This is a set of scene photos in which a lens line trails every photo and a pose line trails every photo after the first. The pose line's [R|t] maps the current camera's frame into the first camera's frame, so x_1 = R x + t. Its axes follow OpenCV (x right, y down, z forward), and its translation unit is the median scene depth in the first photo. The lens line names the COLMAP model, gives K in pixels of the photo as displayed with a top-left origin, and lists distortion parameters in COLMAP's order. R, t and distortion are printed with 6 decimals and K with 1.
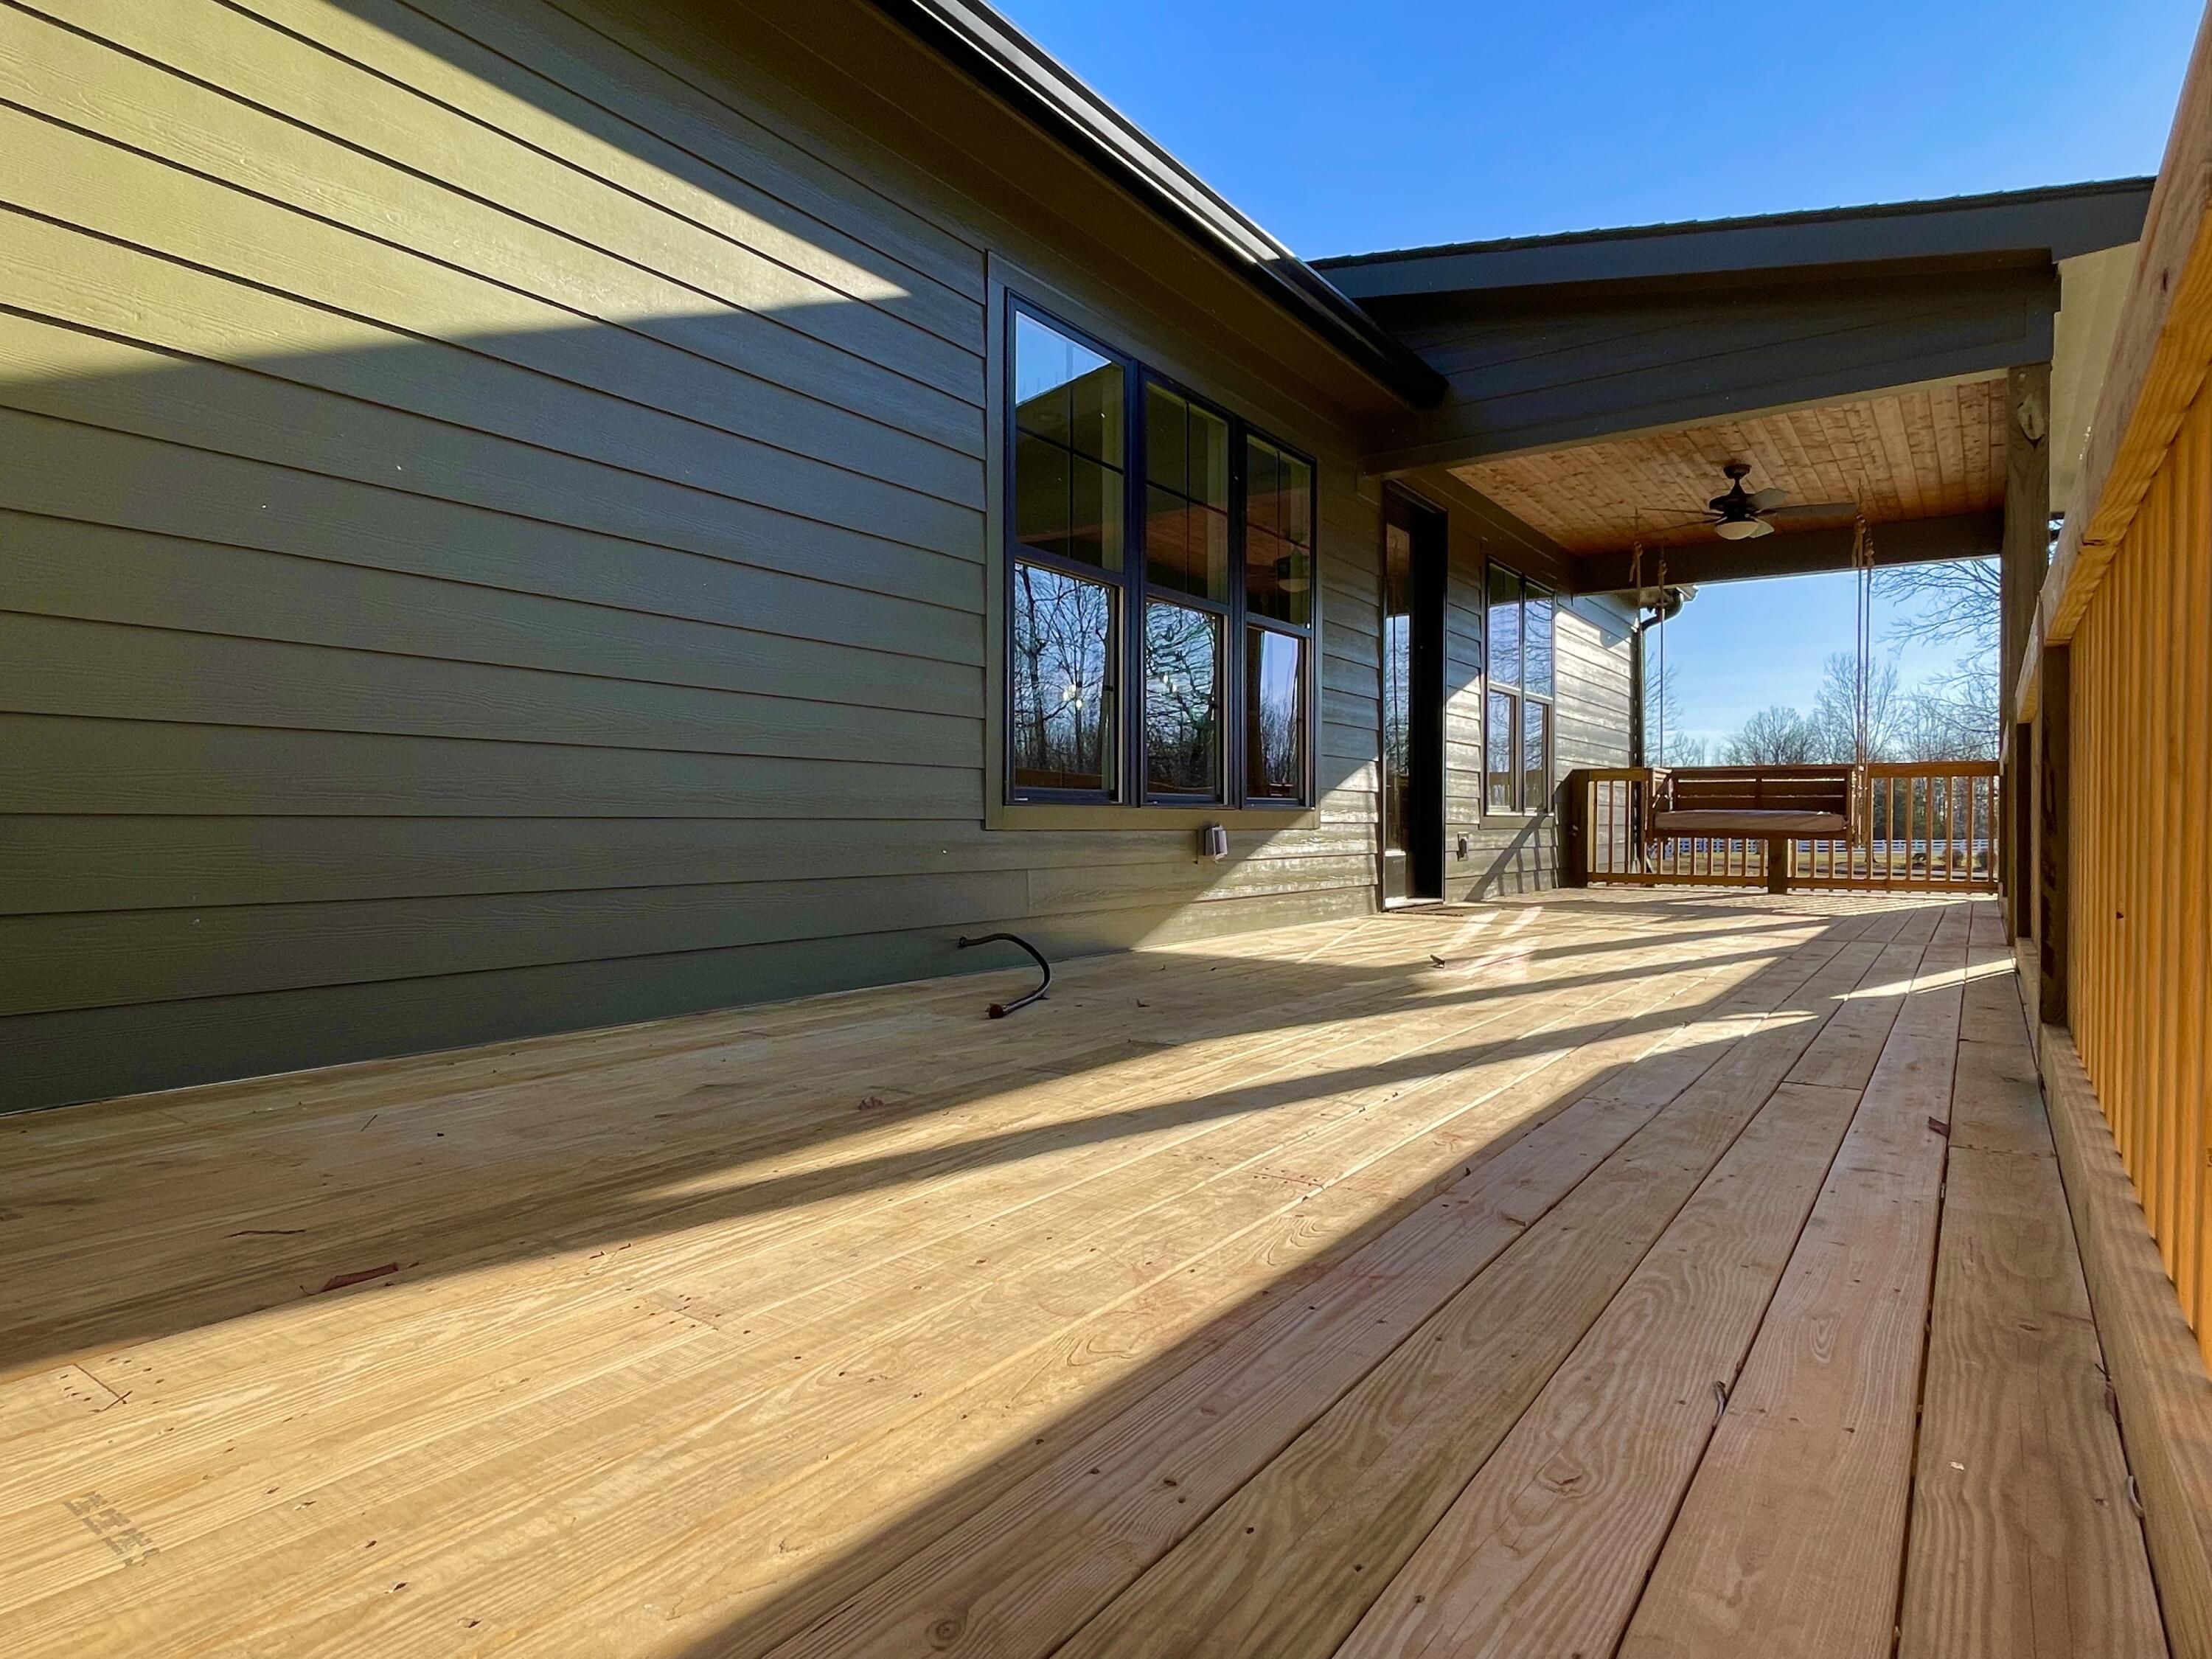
lens RADIAL K [[1259.3, 0, 1106.0], [0, 1259.3, 829.5], [0, 0, 1]] dist [0.041063, -0.046999]
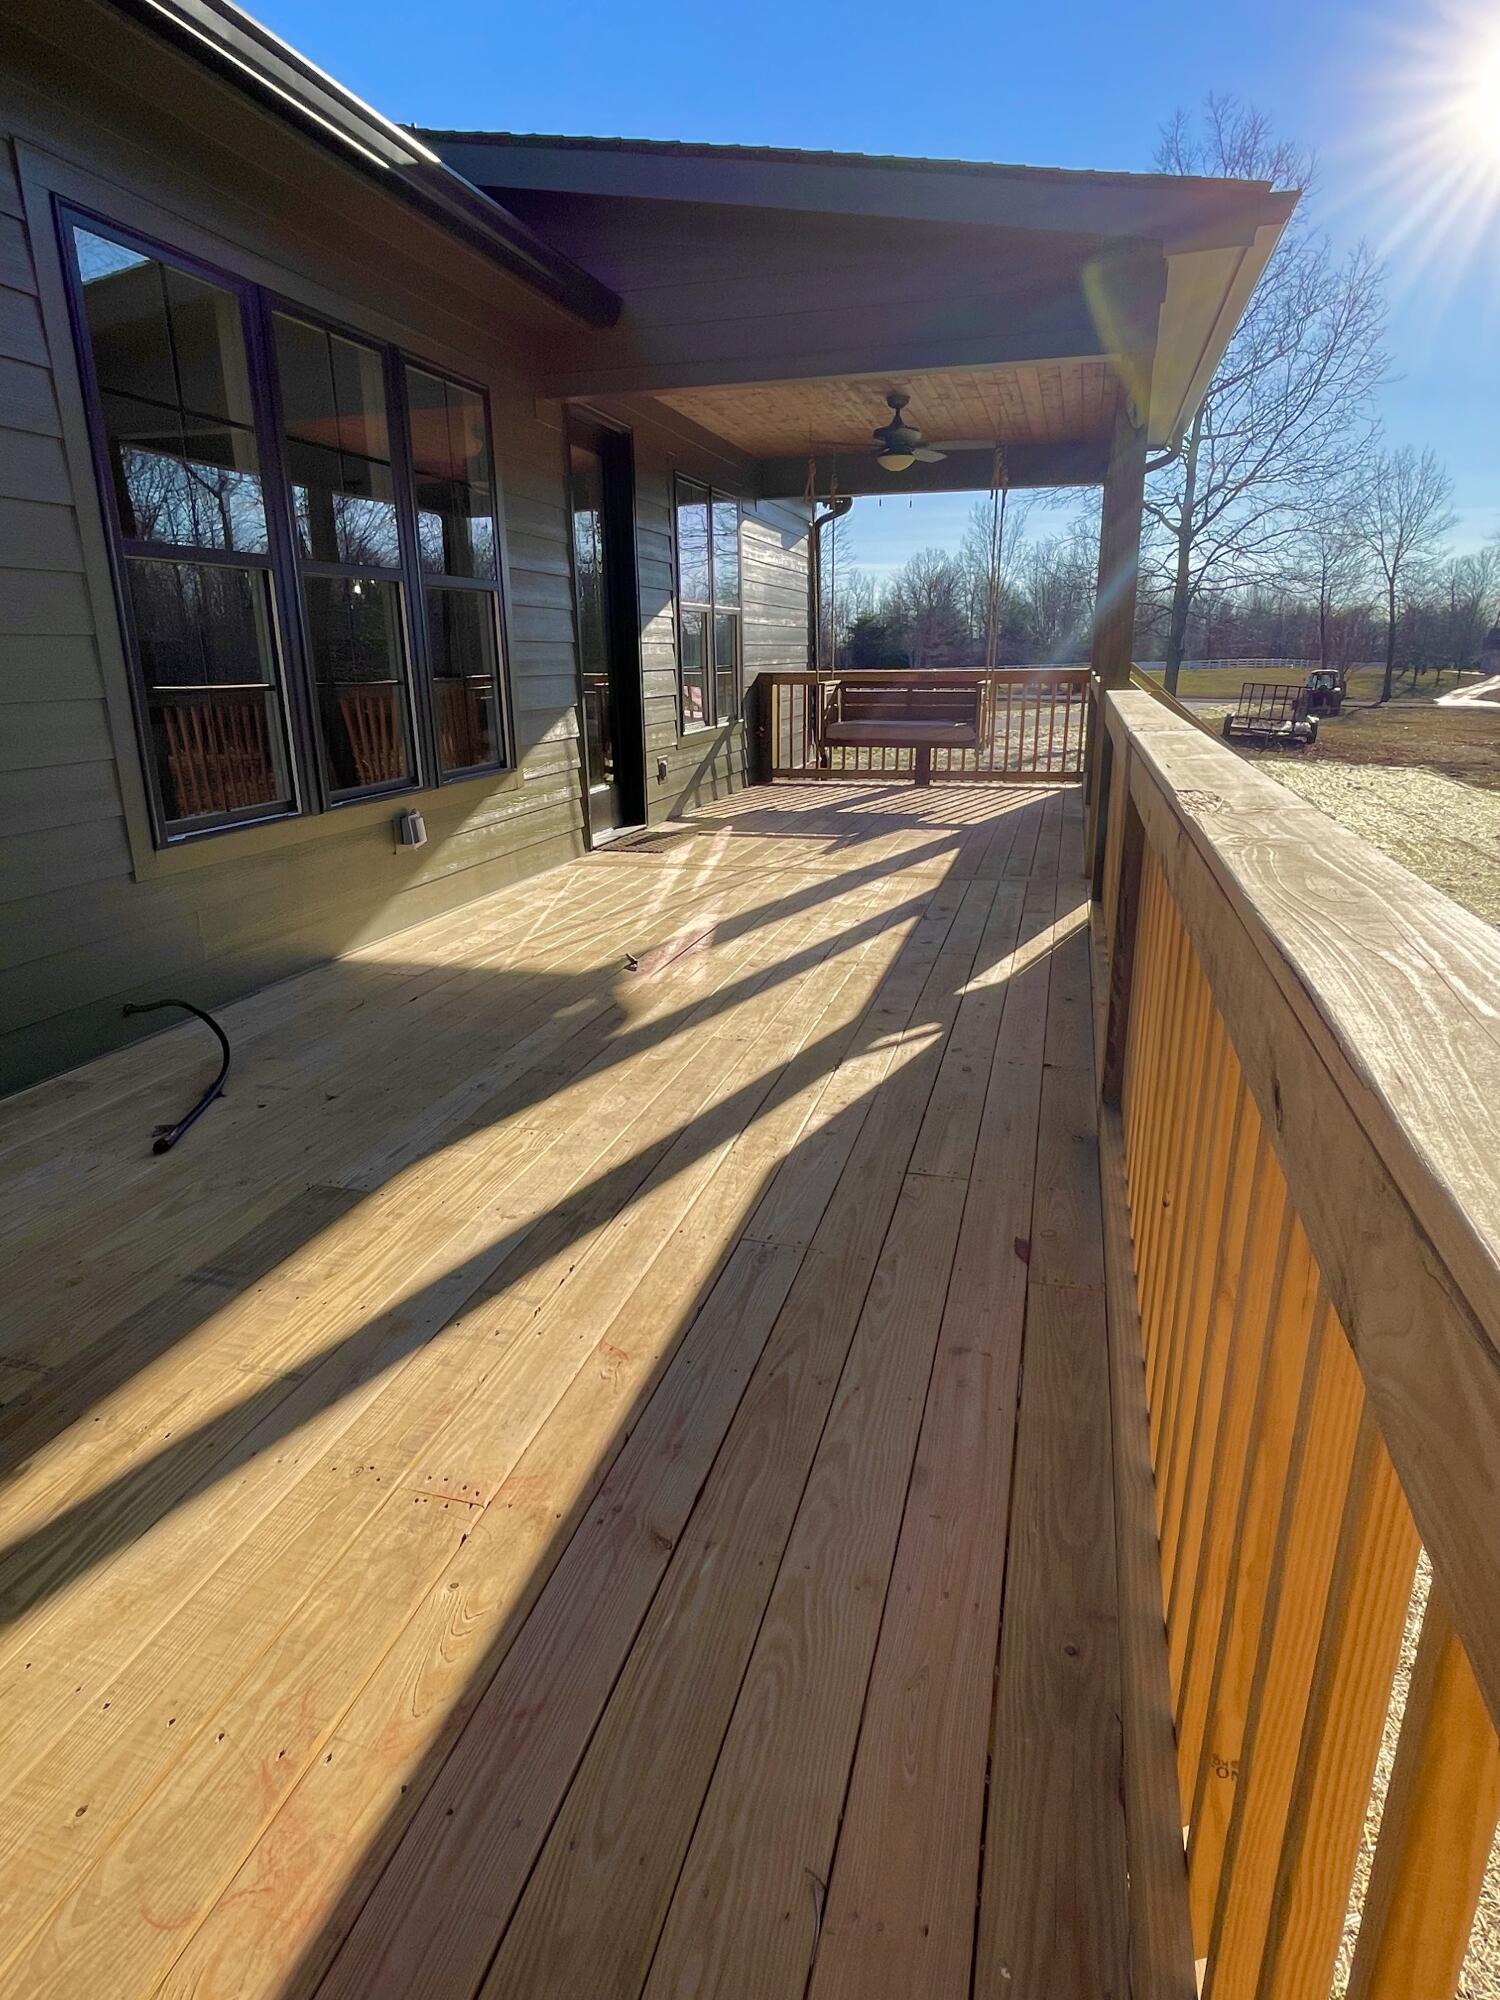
lens RADIAL K [[1138.6, 0, 737.1], [0, 1138.6, 996.4], [0, 0, 1]] dist [0.041063, -0.046999]
pose [[0.946743, -0.108007, 0.303336, 0.031741], [0.018560, 0.958802, 0.283468, -0.087672], [-0.321456, -0.262741, 0.909743, 0.052787]]
